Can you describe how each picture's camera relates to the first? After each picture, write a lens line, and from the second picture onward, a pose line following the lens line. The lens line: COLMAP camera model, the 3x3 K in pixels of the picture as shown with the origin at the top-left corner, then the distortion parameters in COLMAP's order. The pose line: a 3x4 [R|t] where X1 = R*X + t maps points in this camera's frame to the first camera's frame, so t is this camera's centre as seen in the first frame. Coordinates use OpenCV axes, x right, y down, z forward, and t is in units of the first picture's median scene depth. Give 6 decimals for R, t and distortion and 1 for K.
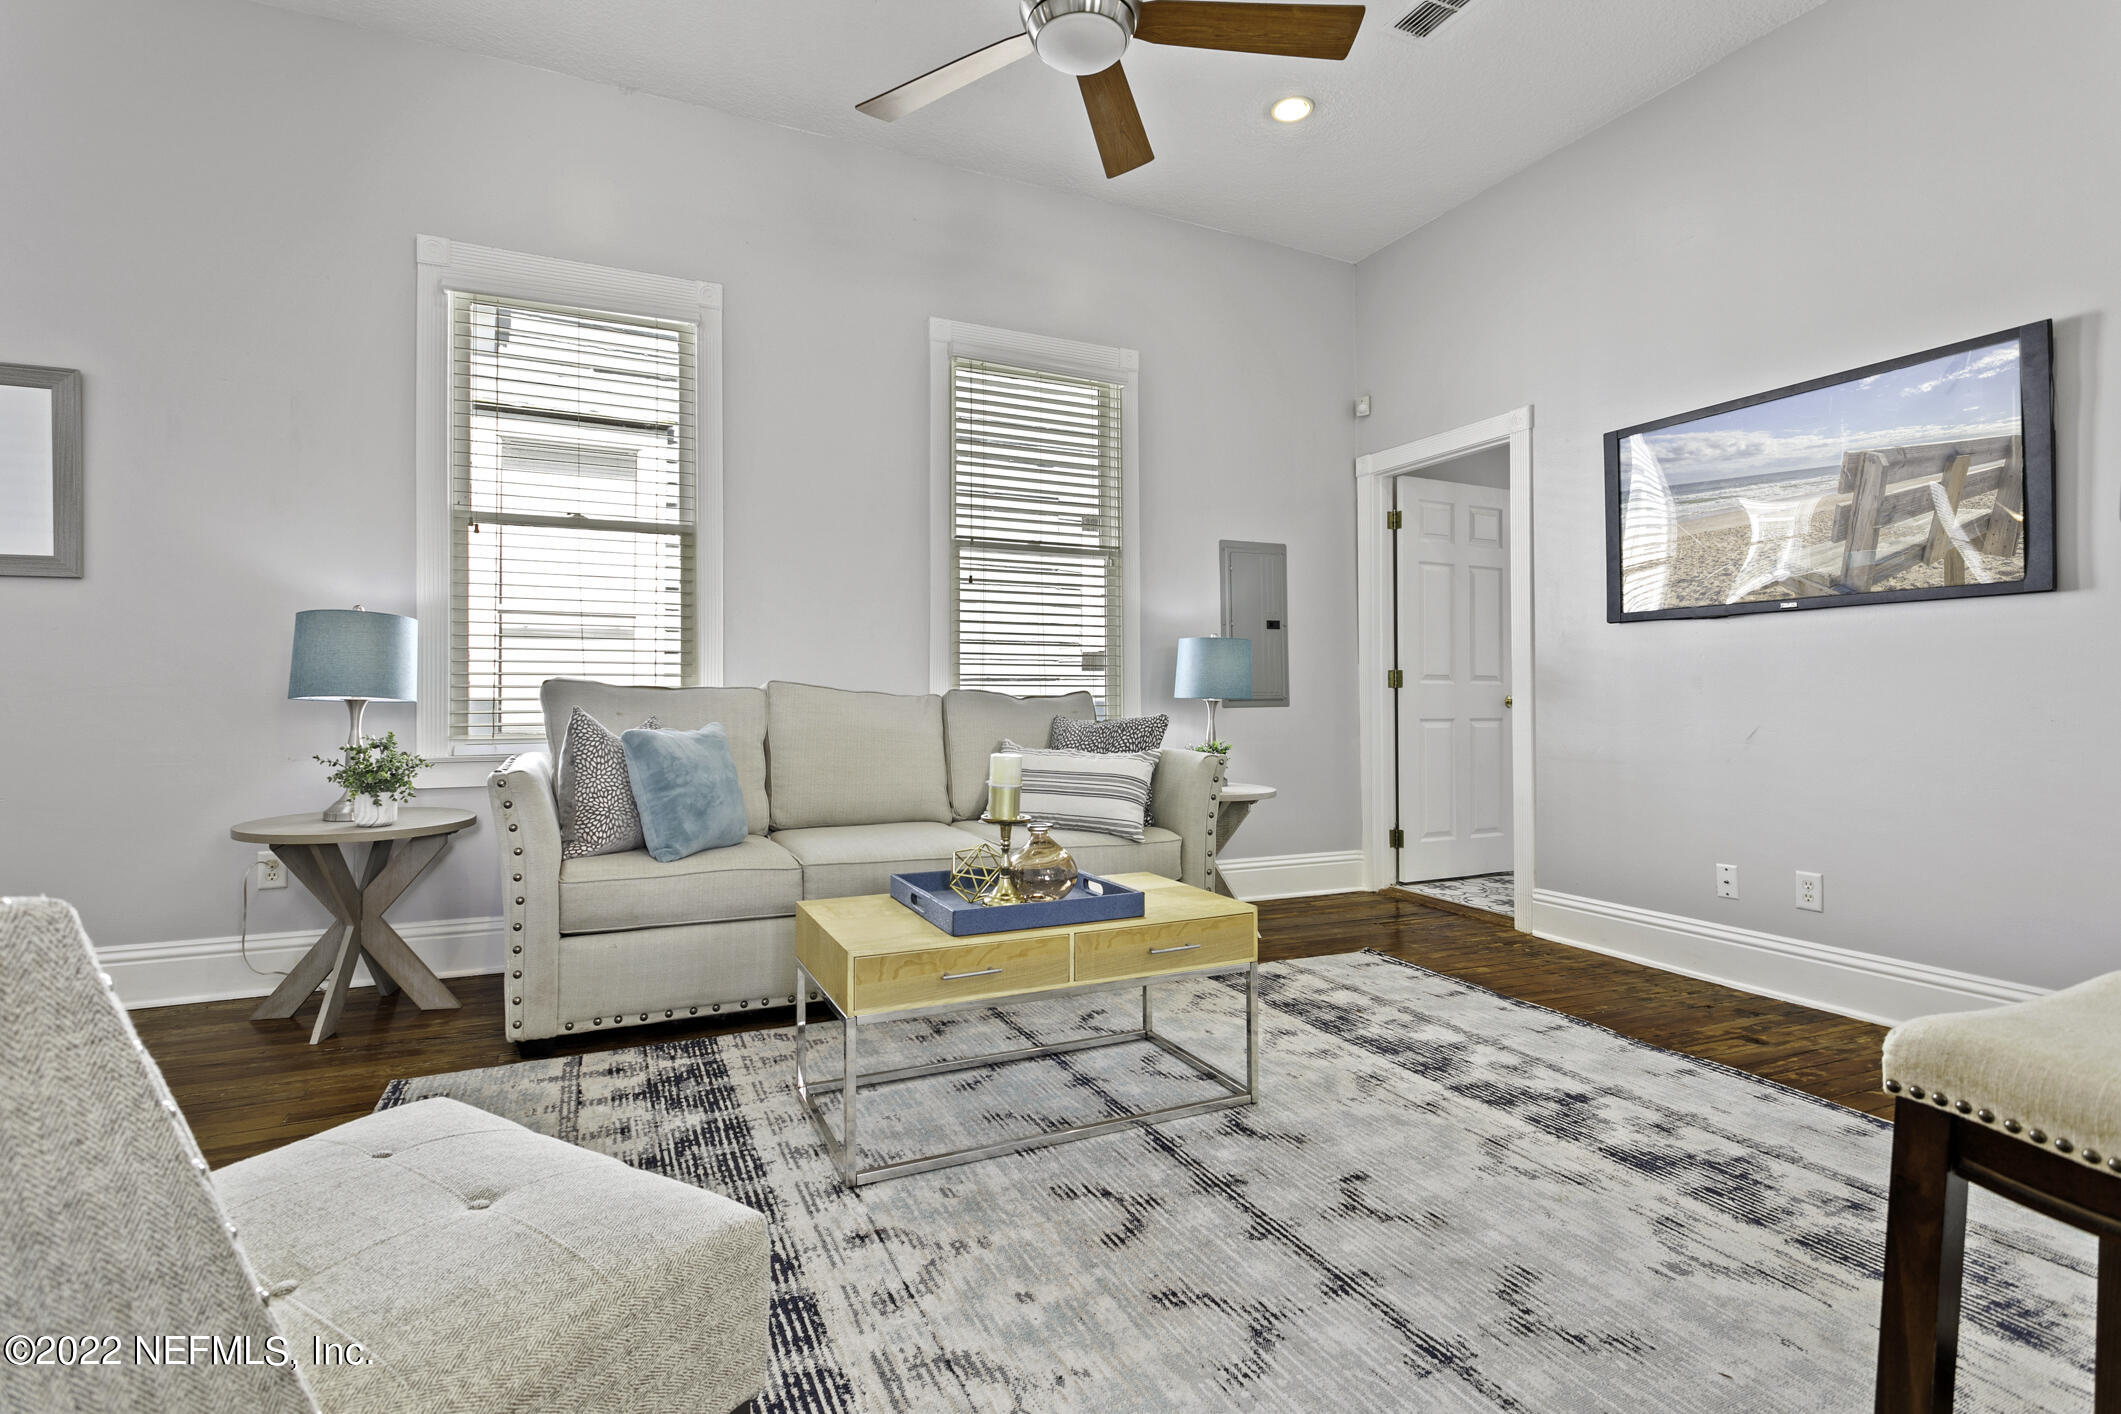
lens RADIAL K [[1004.7, 0, 1052.6], [0, 1004.7, 704.1], [0, 0, 1]] dist [0.003847, 0.000822]
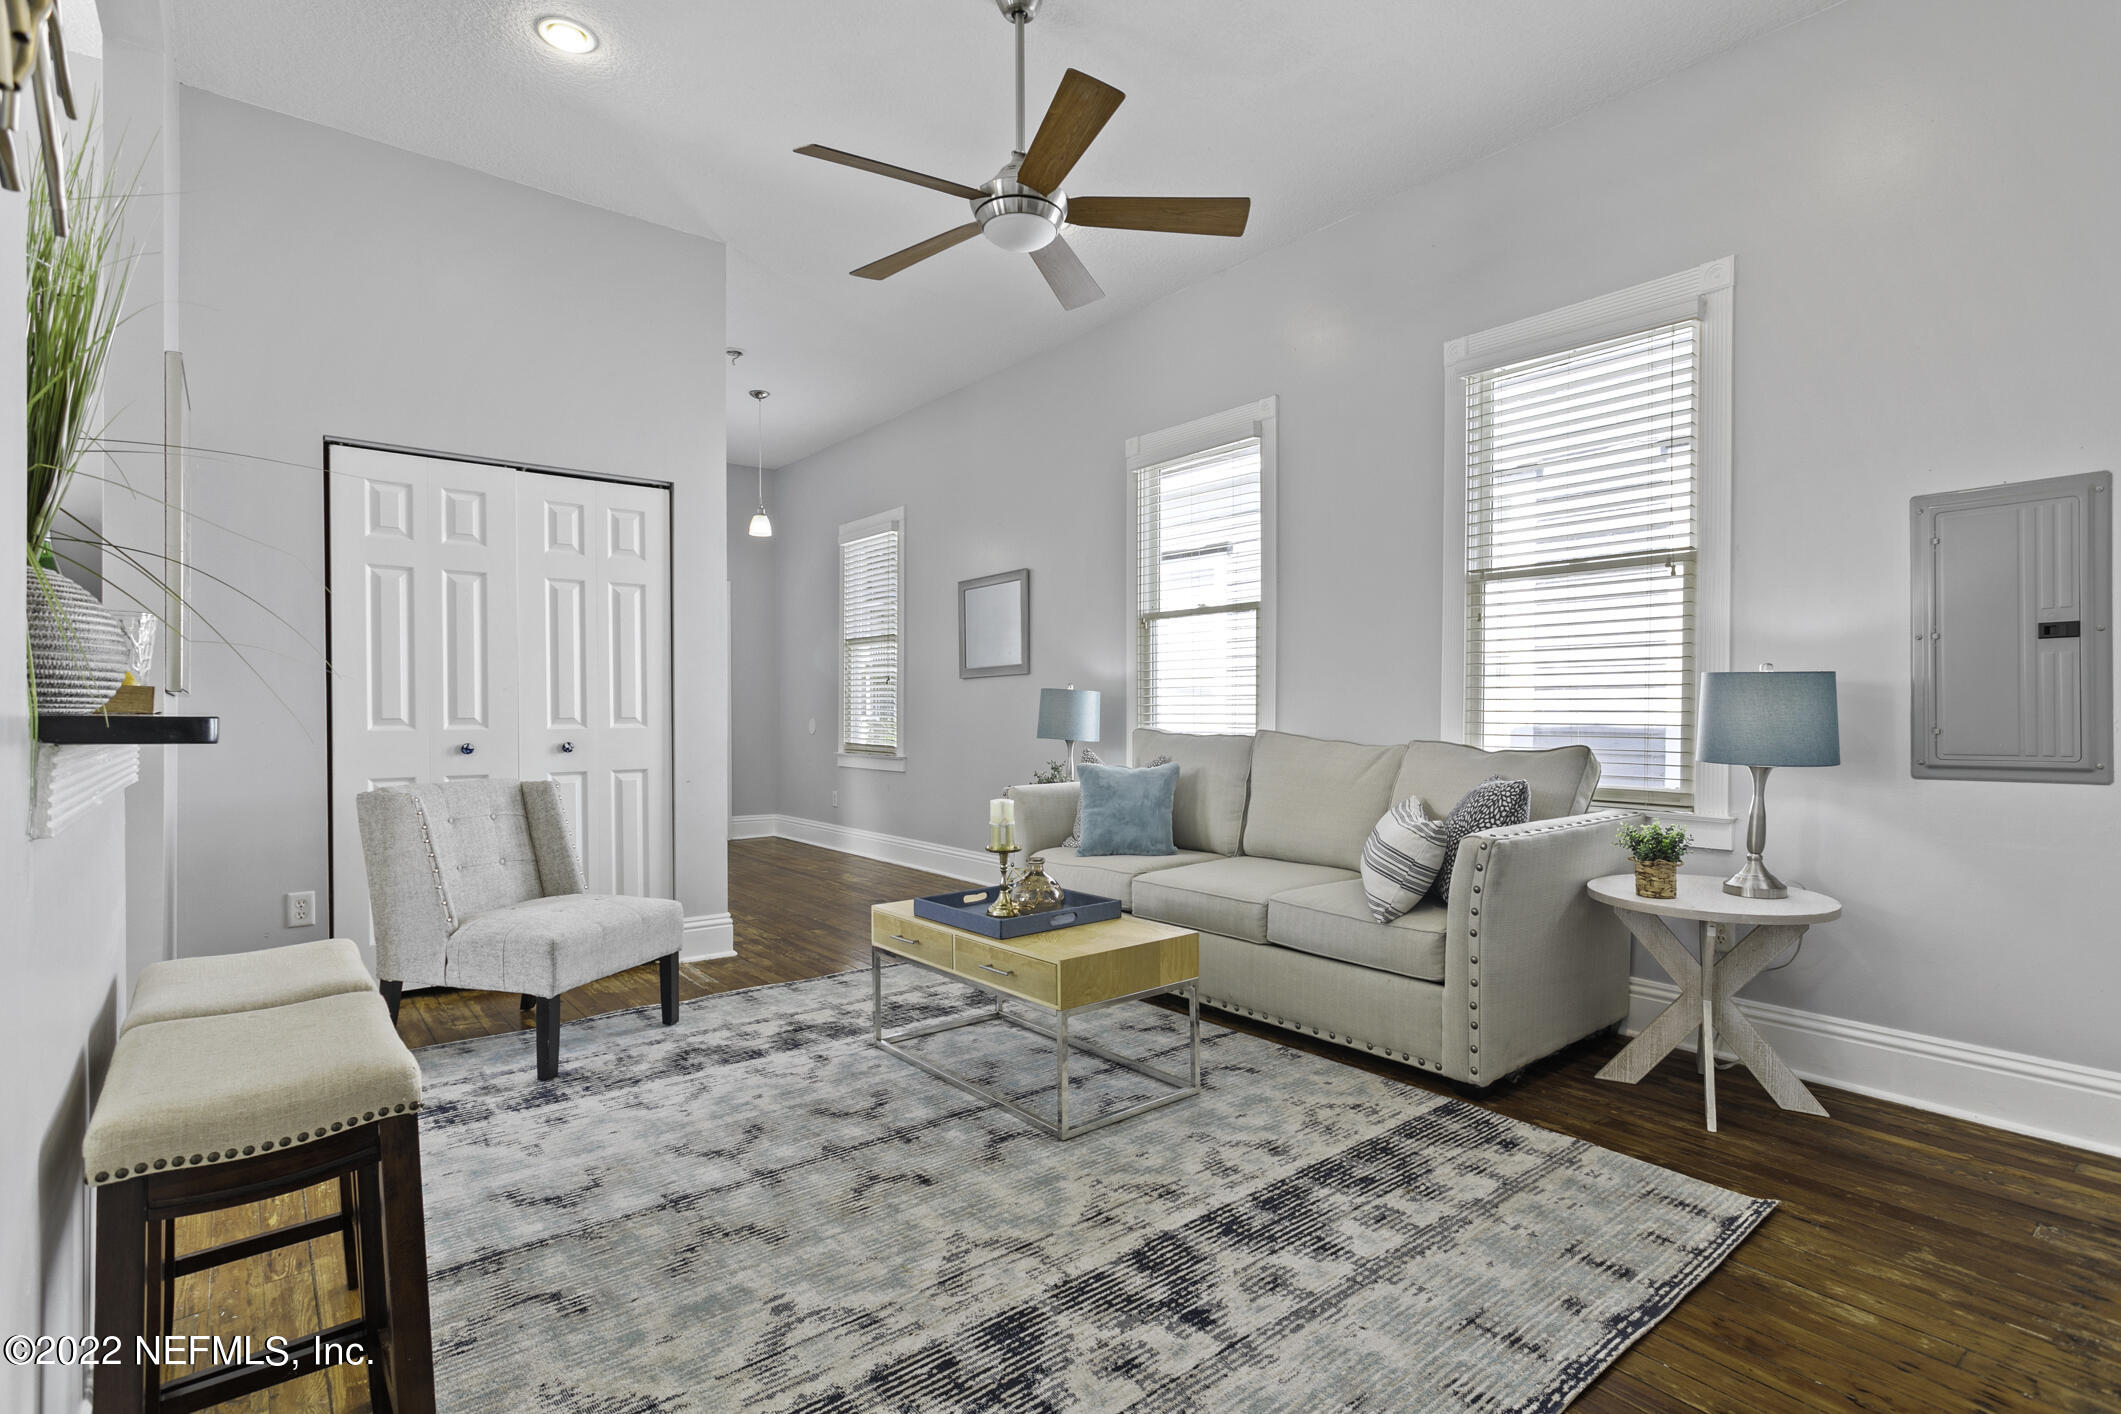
lens RADIAL K [[1004.7, 0, 1052.6], [0, 1004.7, 704.1], [0, 0, 1]] dist [0.003847, 0.000822]
pose [[0.255229, -0.005918, -0.966863, 1.250711], [-0.001692, 0.999977, -0.006567, -0.069222], [0.966879, 0.003312, 0.255213, 0.707618]]
